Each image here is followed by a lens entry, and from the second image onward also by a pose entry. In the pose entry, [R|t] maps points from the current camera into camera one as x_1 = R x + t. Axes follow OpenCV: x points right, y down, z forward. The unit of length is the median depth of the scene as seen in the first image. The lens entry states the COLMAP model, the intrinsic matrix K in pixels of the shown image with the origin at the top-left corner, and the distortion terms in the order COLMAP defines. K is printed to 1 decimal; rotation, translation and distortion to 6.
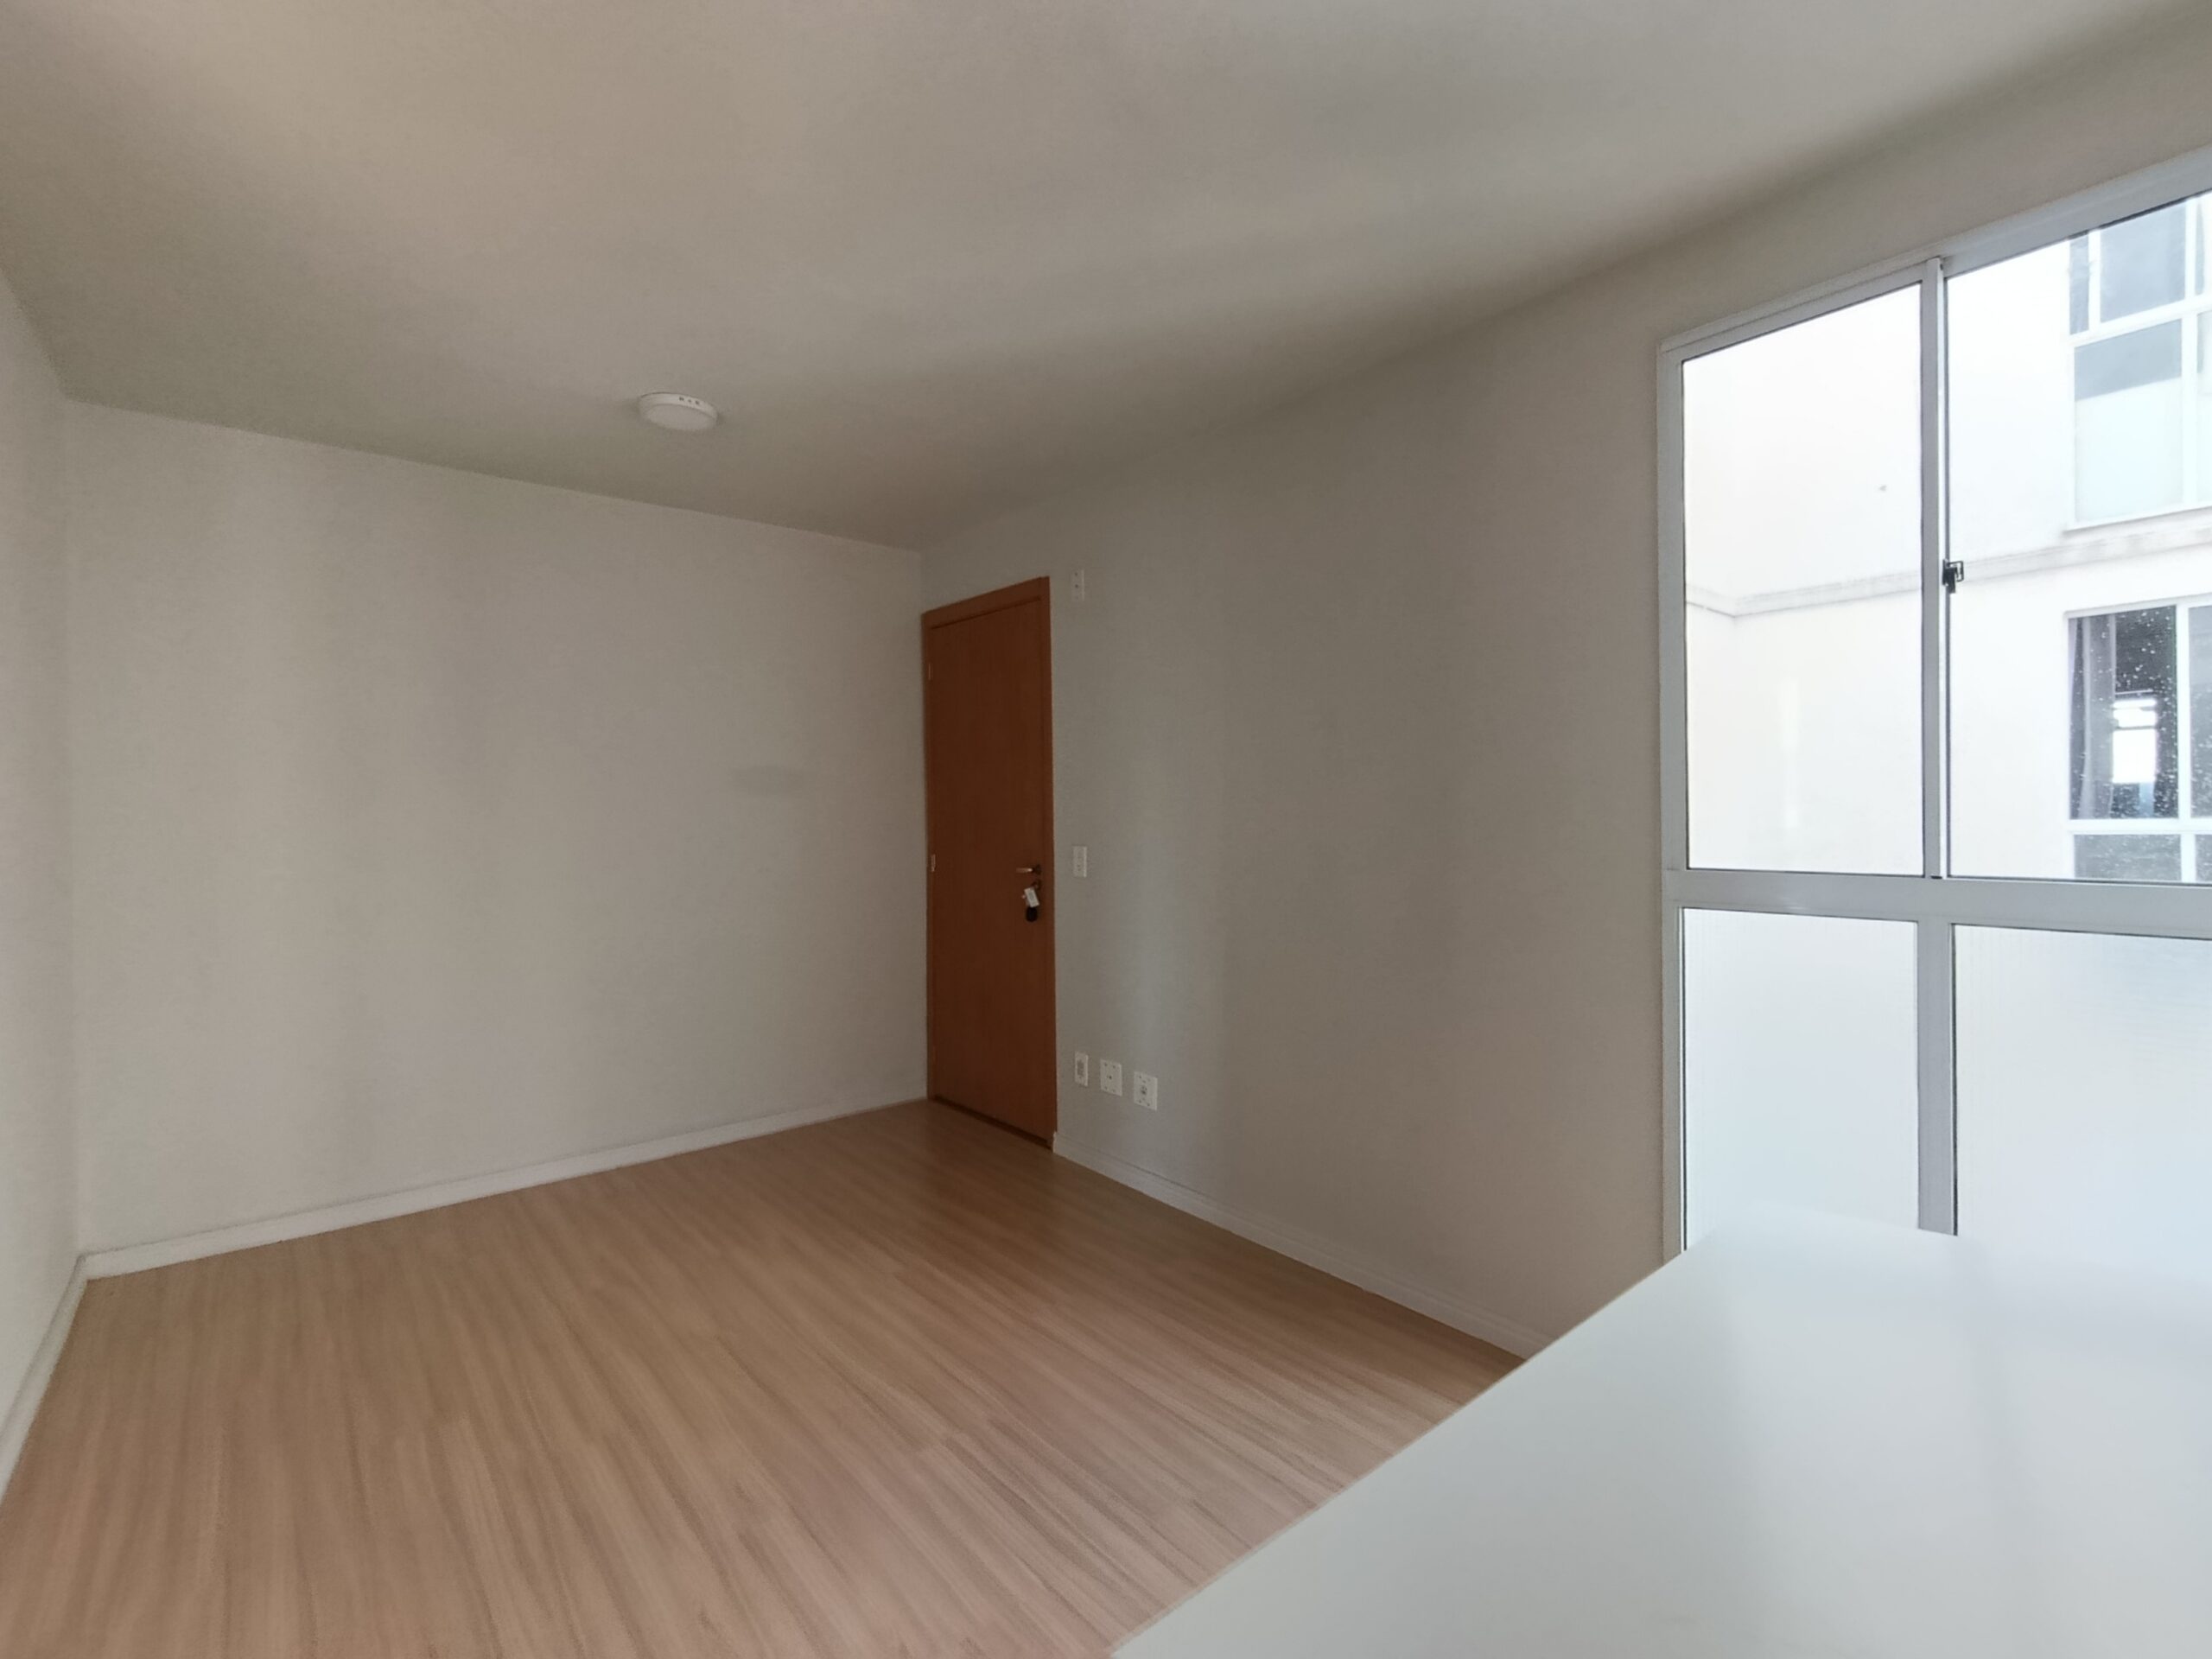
lens RADIAL K [[997.6, 0, 1107.5], [0, 997.6, 819.5], [0, 0, 1]] dist [0.004132, 0.000170]
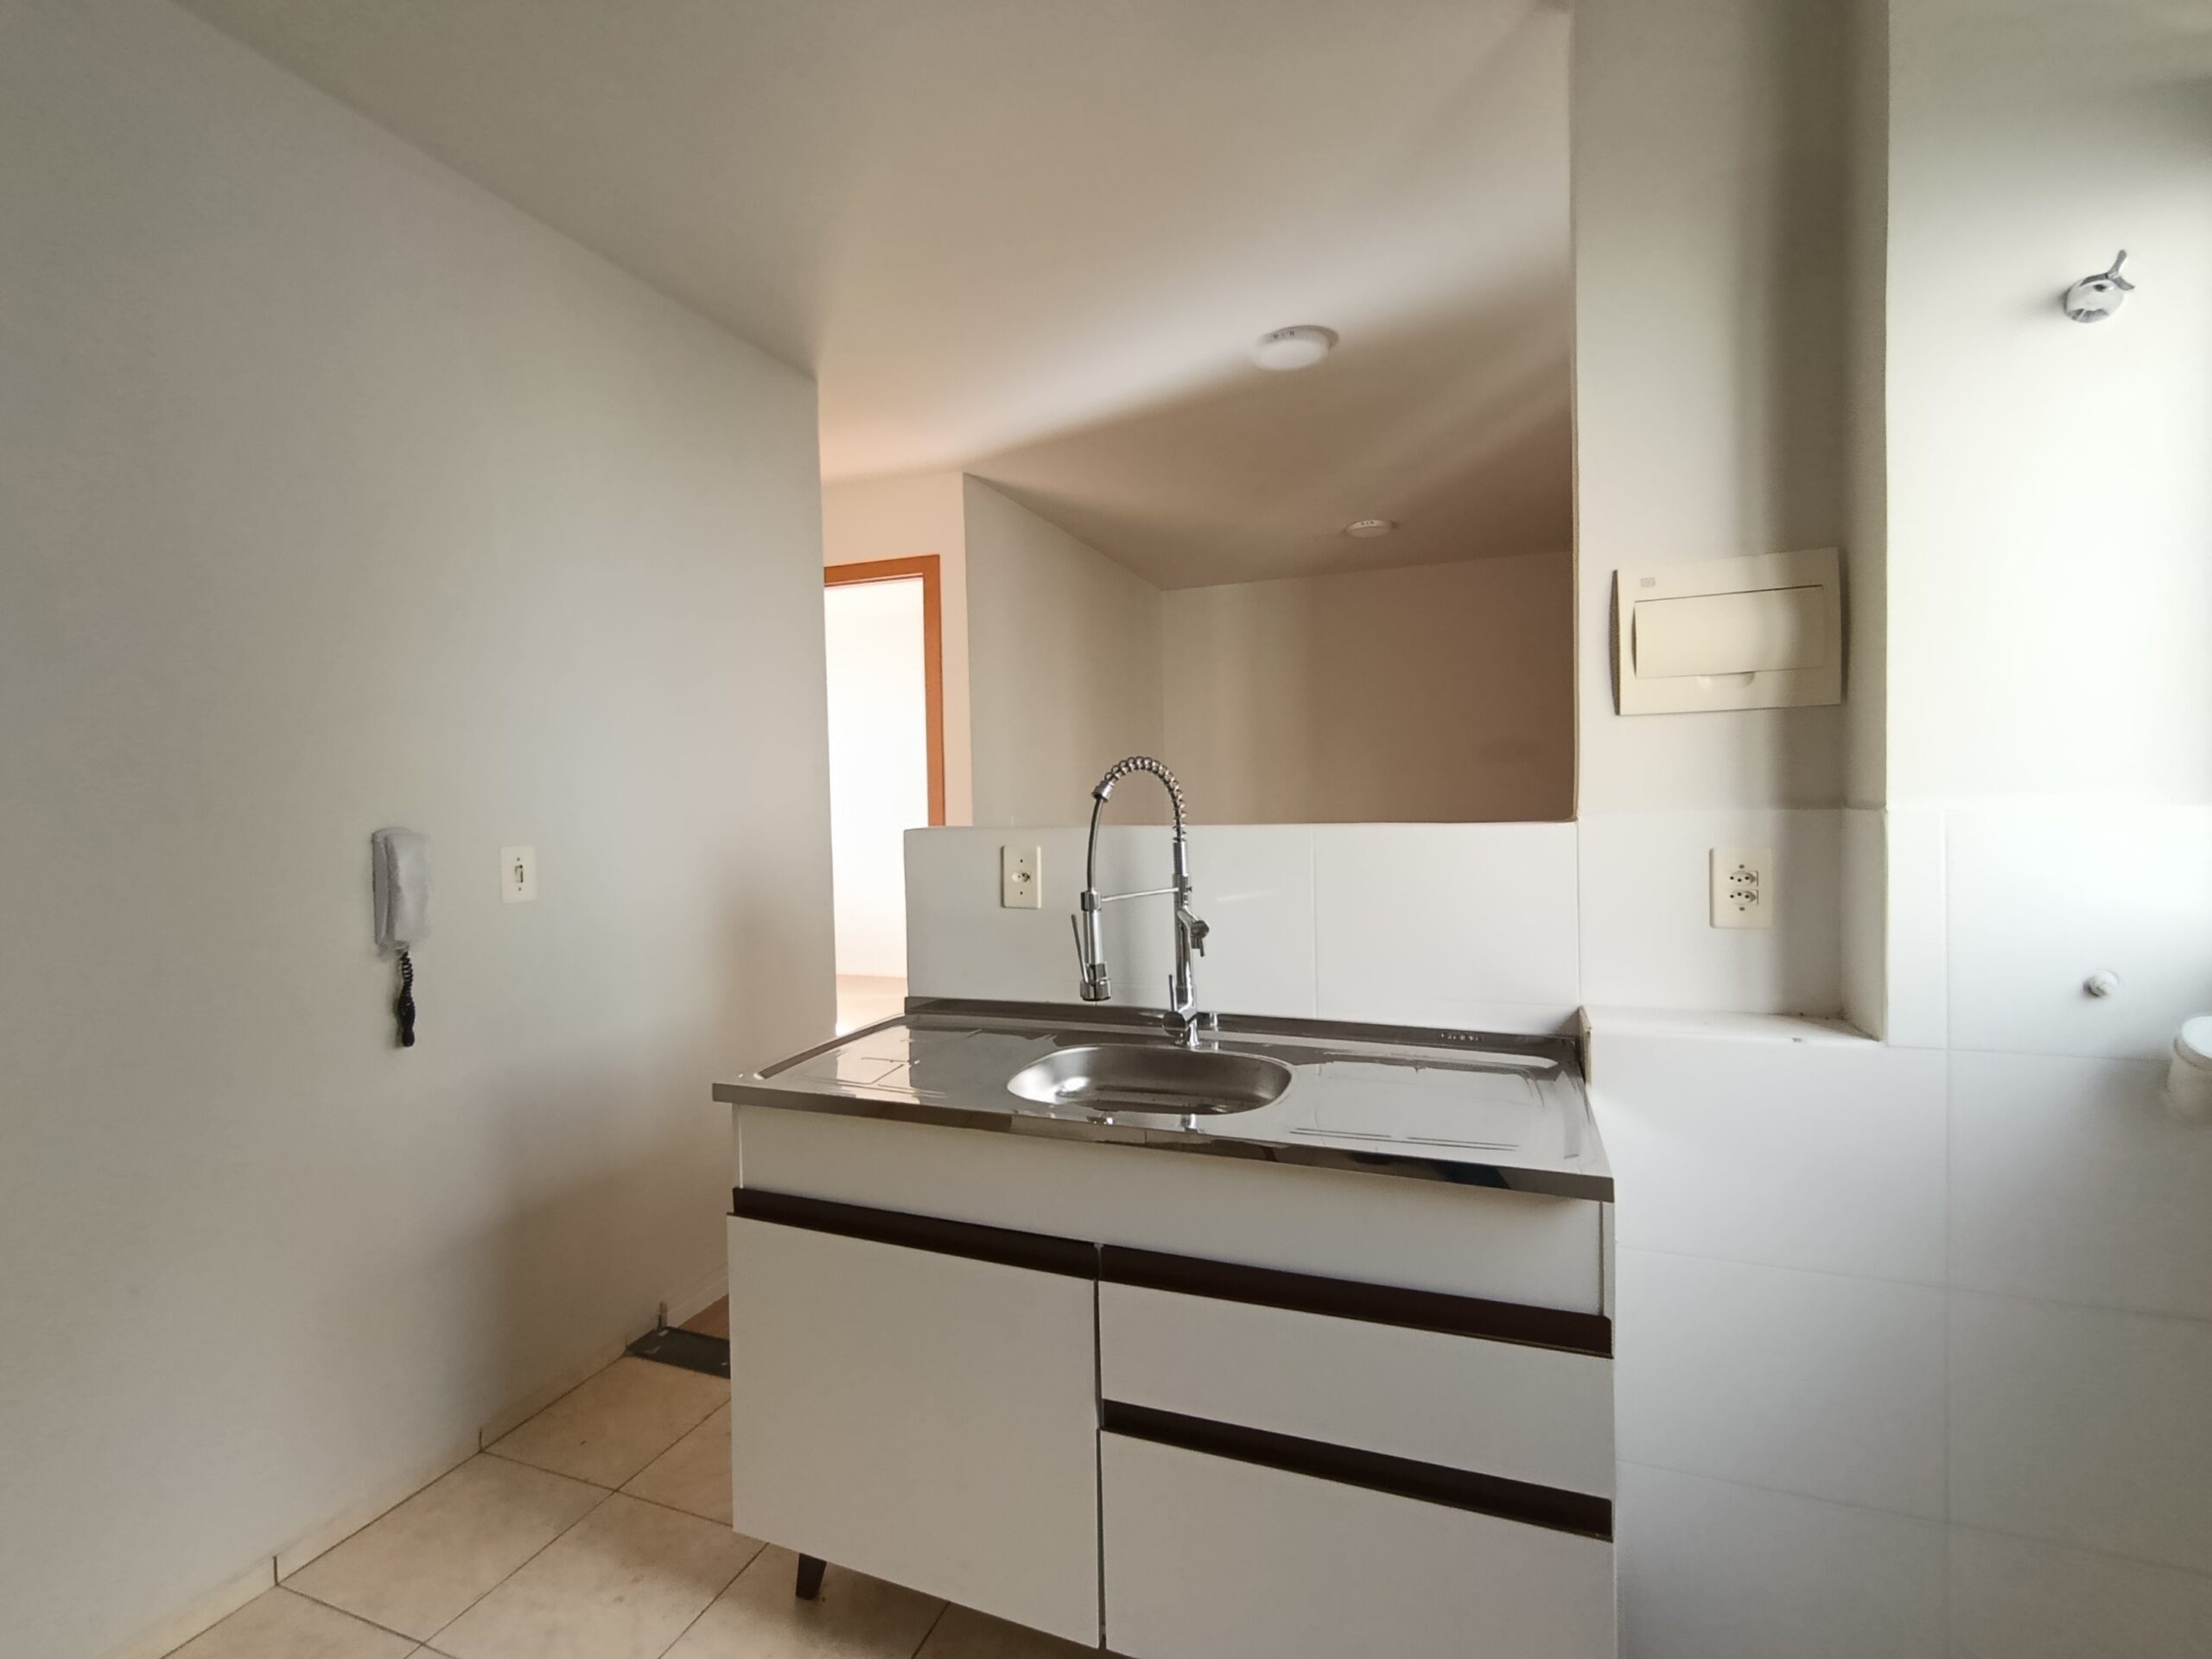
lens RADIAL K [[997.6, 0, 1107.5], [0, 997.6, 819.5], [0, 0, 1]] dist [0.004132, 0.000170]
pose [[0.495867, 0.018829, -0.868195, 0.833450], [0.007845, 0.999627, 0.026160, 0.018263], [0.868363, -0.019783, 0.495534, -0.189359]]
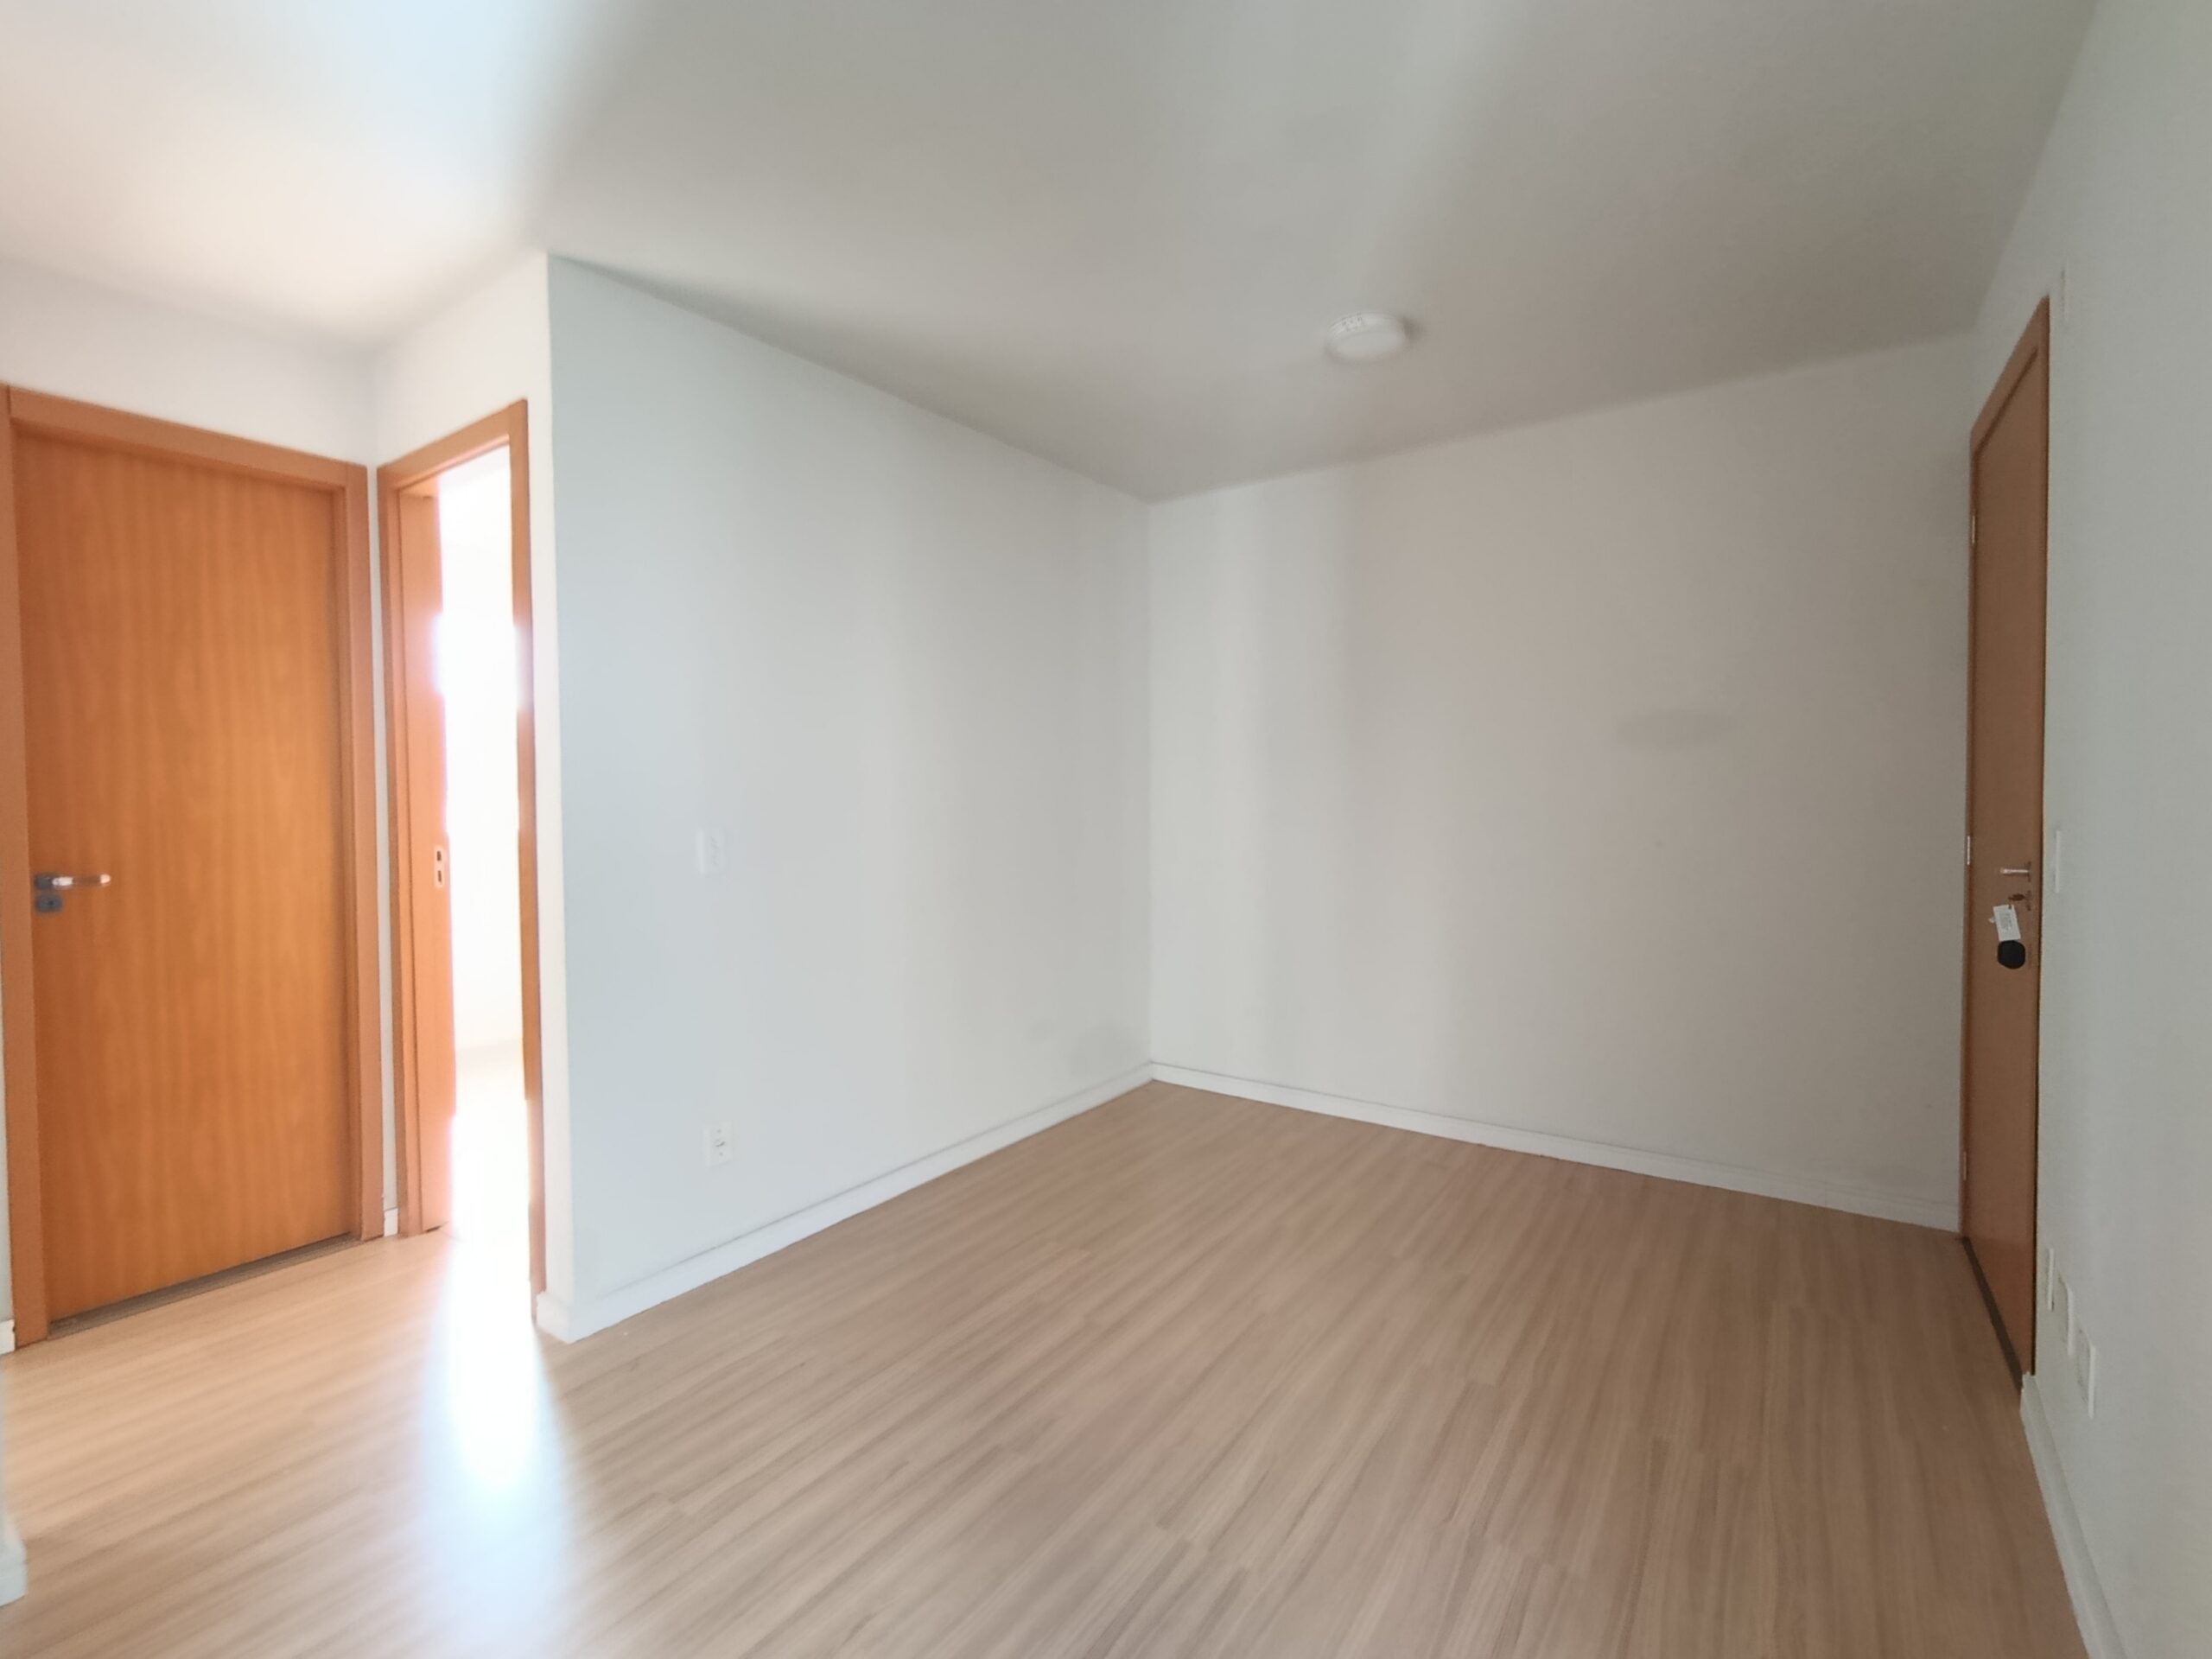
lens RADIAL K [[986.5, 0, 1101.7], [0, 986.5, 820.2], [0, 0, 1]] dist [0.001395, 0.000025]
pose [[0.264479, 0.036069, -0.963717, 0.436123], [-0.002194, 0.999320, 0.036800, 0.006867], [0.964389, -0.007618, 0.264378, 0.560513]]
